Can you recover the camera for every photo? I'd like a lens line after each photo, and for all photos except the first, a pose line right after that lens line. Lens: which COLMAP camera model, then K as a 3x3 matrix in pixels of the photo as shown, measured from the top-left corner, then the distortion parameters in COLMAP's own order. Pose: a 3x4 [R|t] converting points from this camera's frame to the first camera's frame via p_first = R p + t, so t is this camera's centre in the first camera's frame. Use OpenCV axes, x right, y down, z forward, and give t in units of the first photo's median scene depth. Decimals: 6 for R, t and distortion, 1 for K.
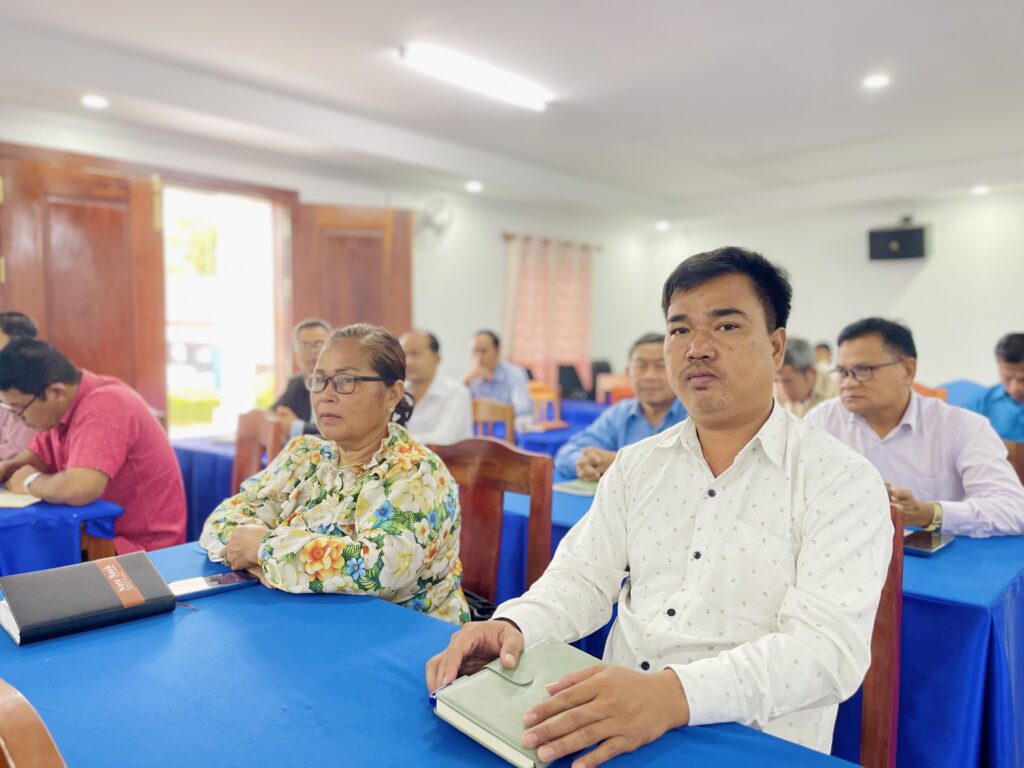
lens RADIAL K [[769.2, 0, 504.8], [0, 769.2, 388.9], [0, 0, 1]] dist [0.031196, -0.028699]
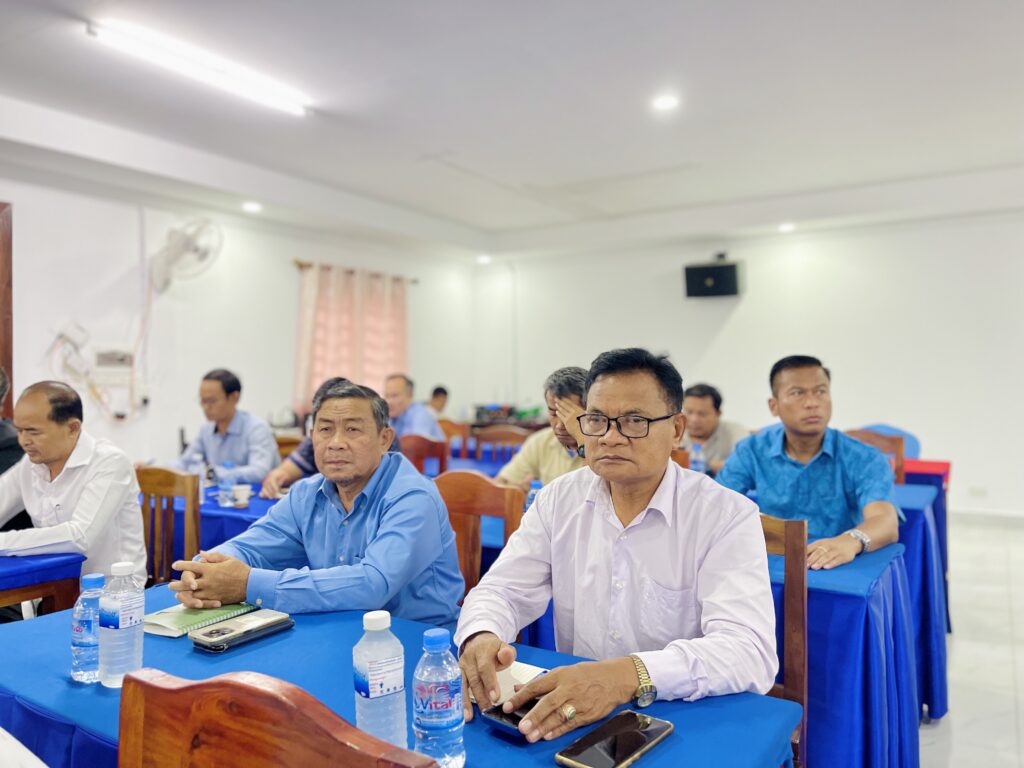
lens RADIAL K [[769.2, 0, 508.7], [0, 769.2, 380.8], [0, 0, 1]] dist [0.031196, -0.028699]
pose [[0.984246, -0.008539, 0.176596, 0.086886], [0.018443, 0.998342, -0.054519, -0.012942], [-0.175838, 0.056917, 0.982772, 0.101281]]
